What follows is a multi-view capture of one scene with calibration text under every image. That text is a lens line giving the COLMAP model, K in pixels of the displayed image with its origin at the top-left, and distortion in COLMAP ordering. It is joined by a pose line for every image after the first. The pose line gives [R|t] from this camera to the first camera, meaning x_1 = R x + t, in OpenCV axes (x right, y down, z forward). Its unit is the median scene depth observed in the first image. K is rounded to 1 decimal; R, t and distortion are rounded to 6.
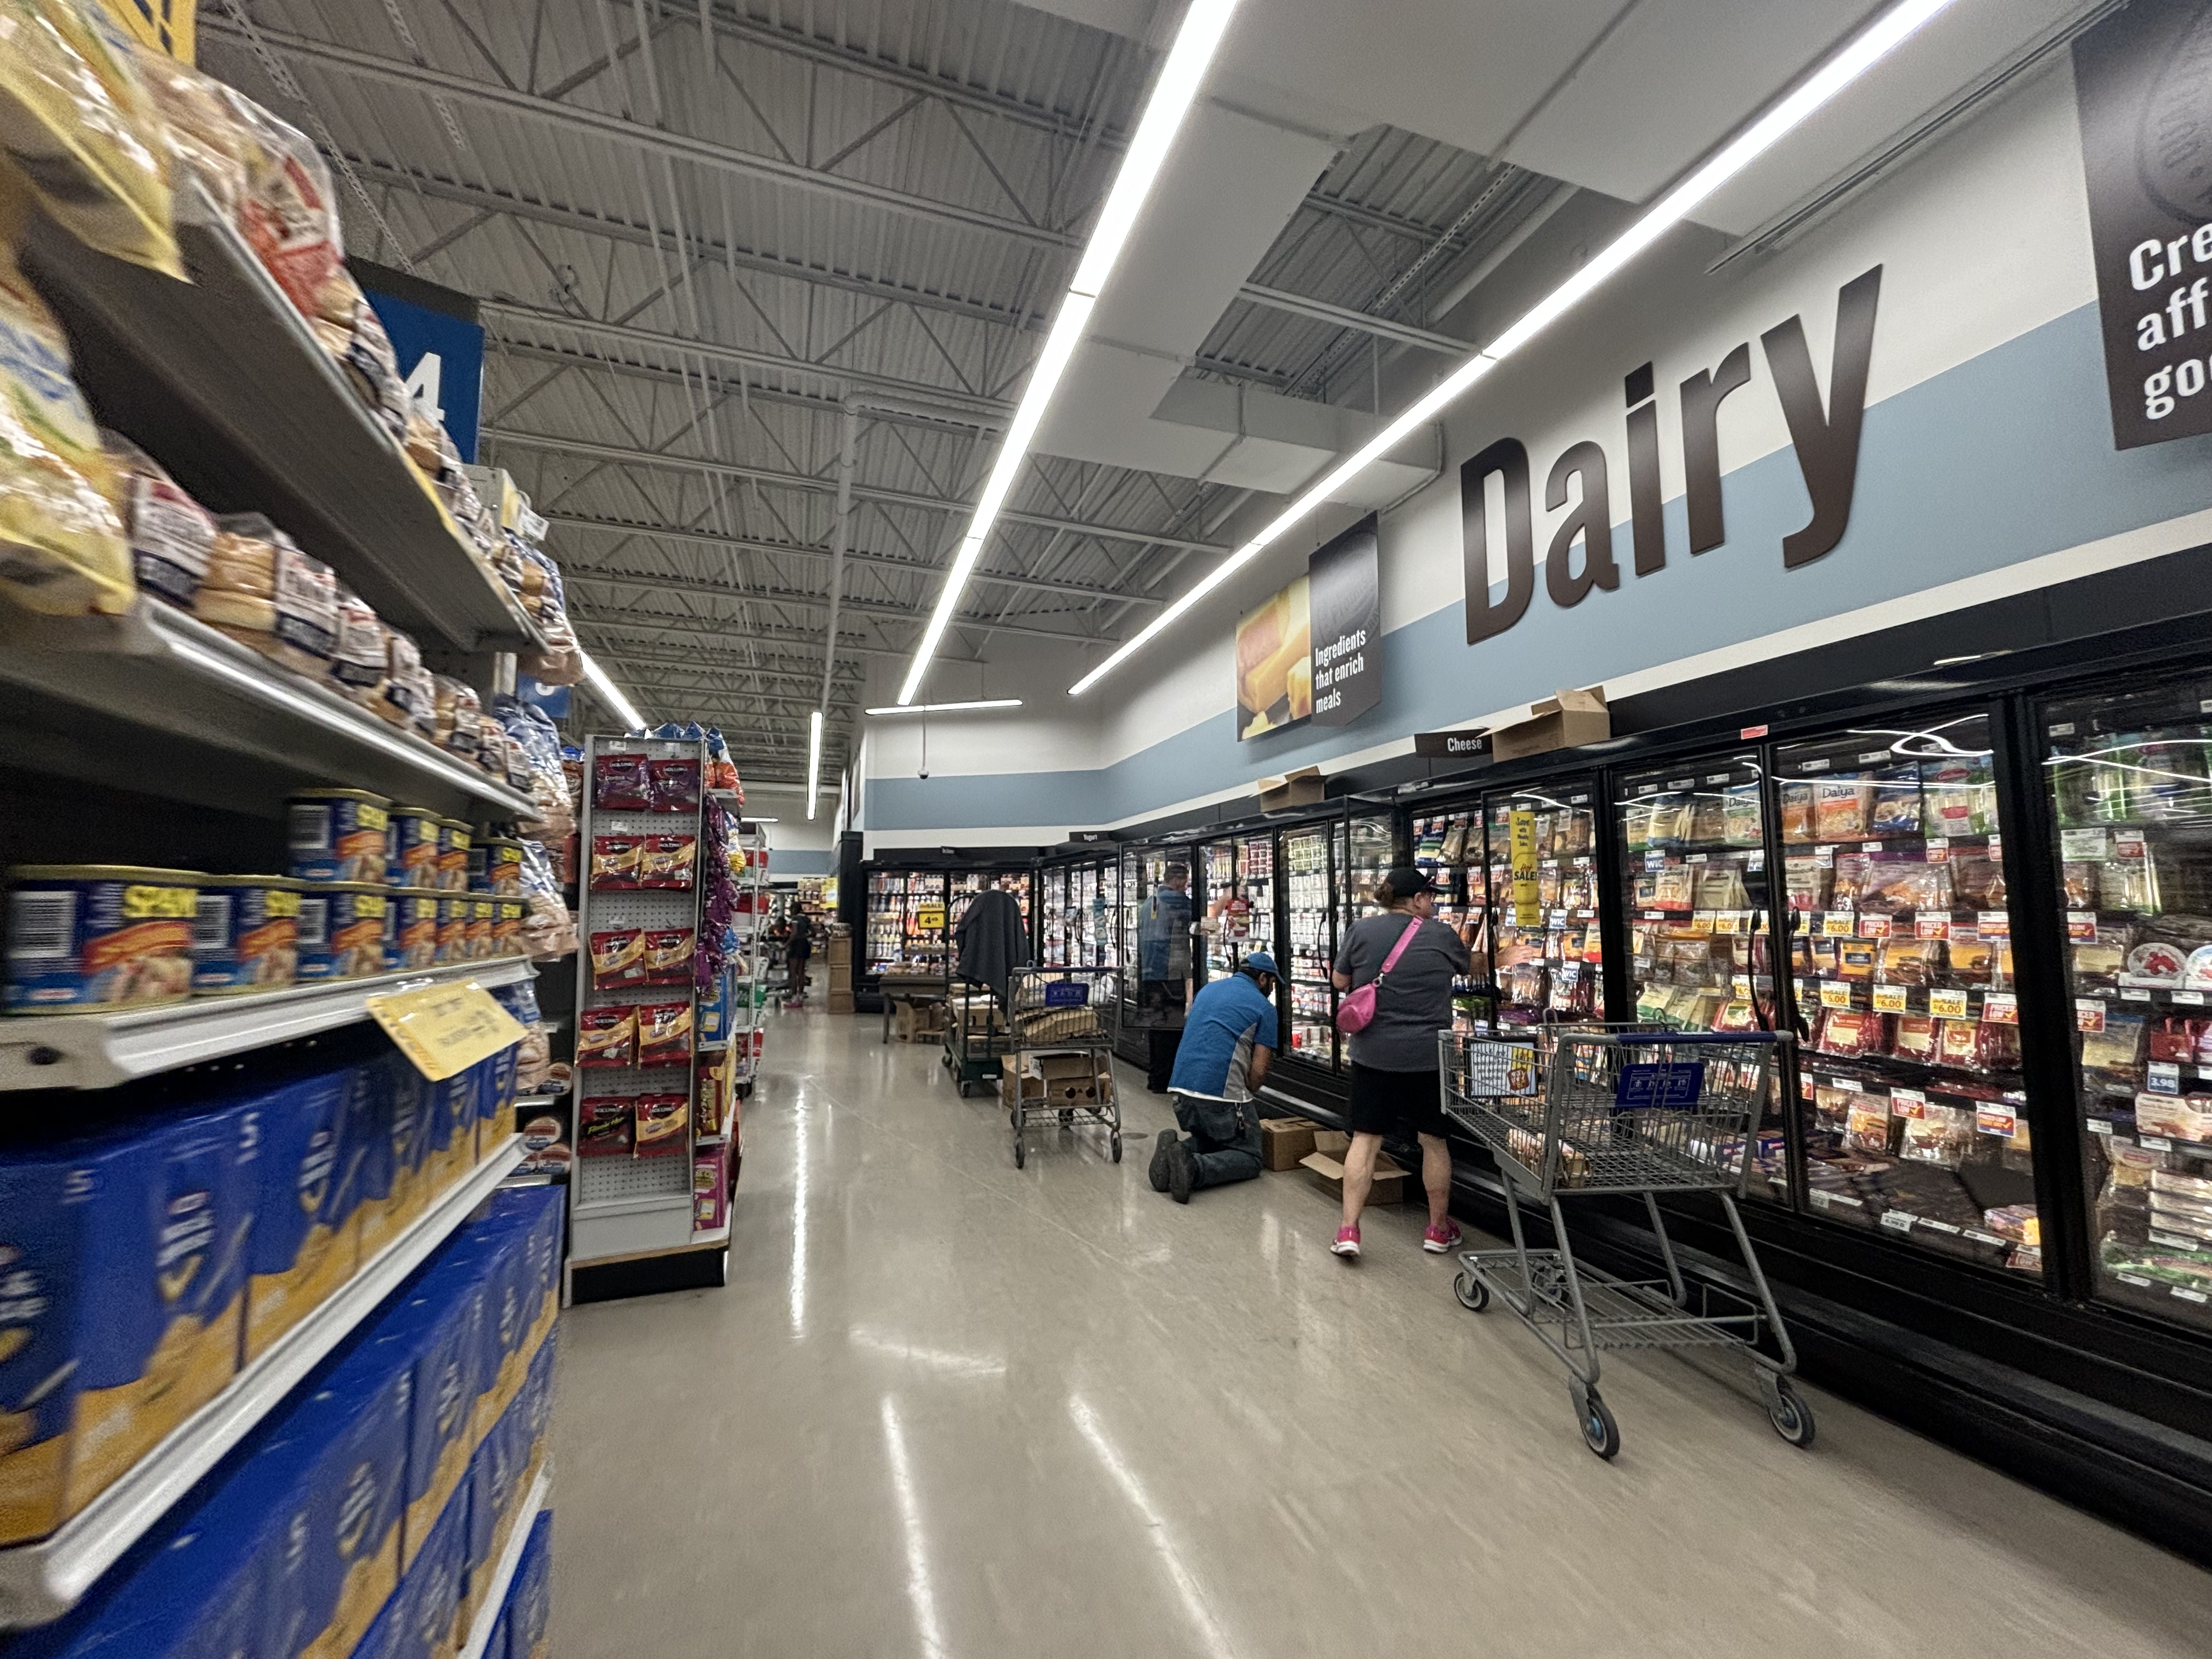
lens RADIAL K [[894.0, 0, 1101.5], [0, 894.0, 828.7], [0, 0, 1]] dist [0.008730, -0.000139]
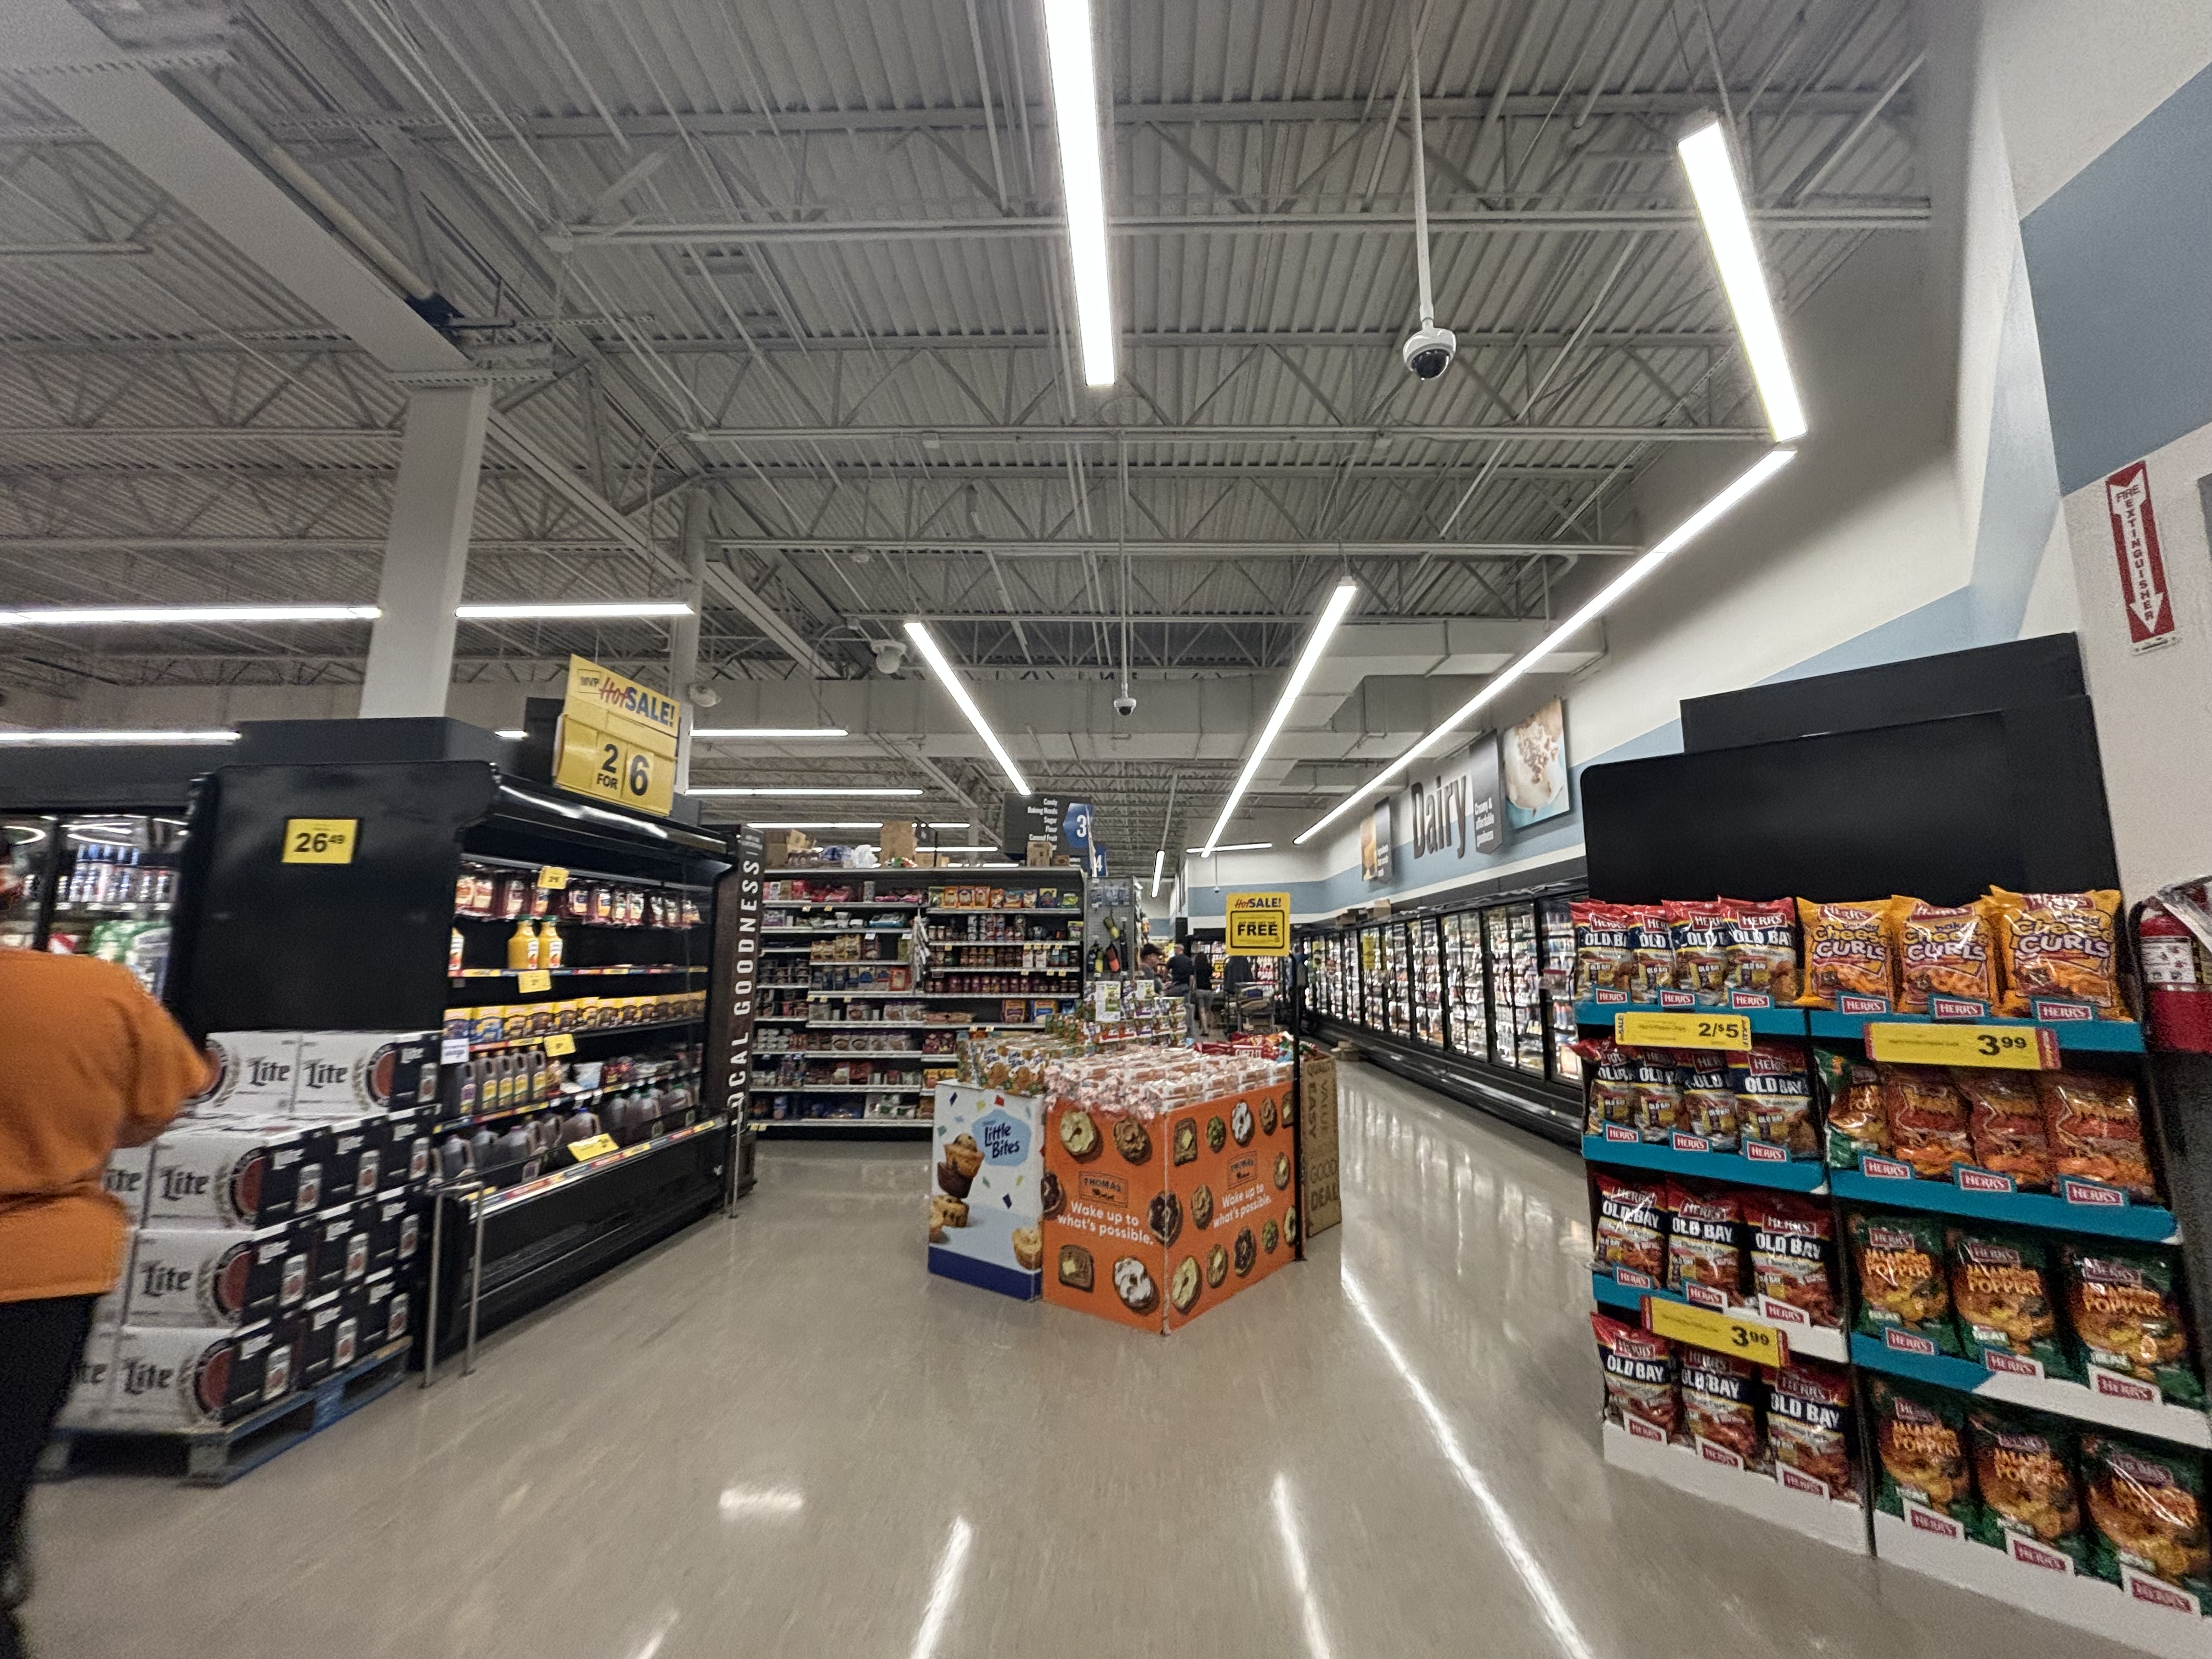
lens RADIAL K [[894.0, 0, 1116.4], [0, 894.0, 828.0], [0, 0, 1]] dist [0.008730, -0.000139]
pose [[0.939582, -0.016390, -0.341930, 0.200796], [-0.009449, 0.997231, -0.073768, -0.042030], [0.342193, 0.072542, 0.936825, -0.683840]]
